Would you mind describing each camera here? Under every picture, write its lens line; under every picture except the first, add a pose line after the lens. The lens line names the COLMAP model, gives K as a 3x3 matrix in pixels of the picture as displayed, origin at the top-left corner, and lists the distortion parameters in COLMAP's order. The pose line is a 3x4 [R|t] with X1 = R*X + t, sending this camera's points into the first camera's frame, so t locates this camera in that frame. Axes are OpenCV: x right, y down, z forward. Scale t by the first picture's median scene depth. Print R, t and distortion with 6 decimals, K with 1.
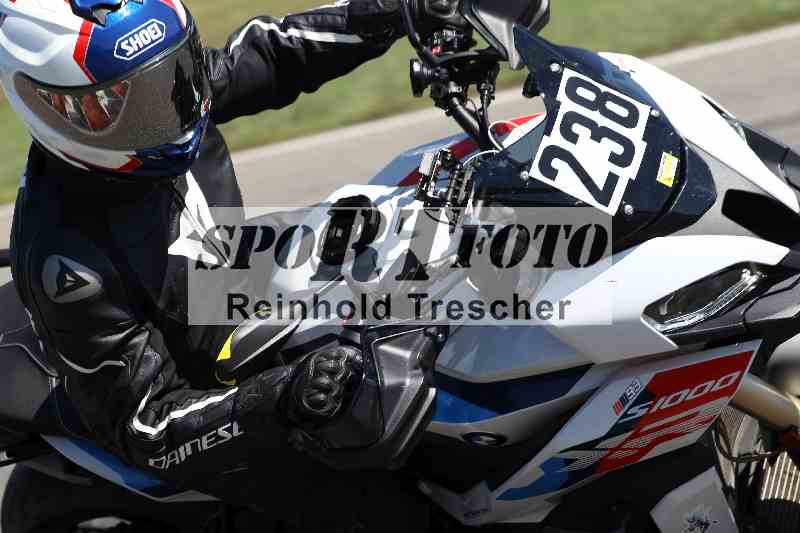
lens RADIAL K [[5934.0, 0, 402.2], [0, 5934.0, 266.7], [0, 0, 1]] dist [2.973396, 0.000000]
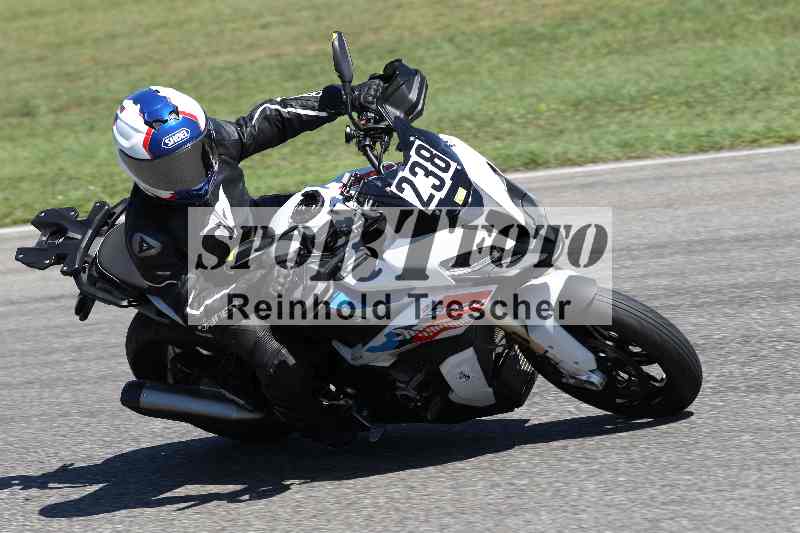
lens RADIAL K [[5934.0, 0, 405.0], [0, 5934.0, 263.2], [0, 0, 1]] dist [2.973396, 0.000000]
pose [[0.991337, 0.121238, -0.050527, 0.129961], [-0.121409, 0.992603, -0.000315, 0.009305], [0.050115, 0.006447, 0.998723, -1.003194]]
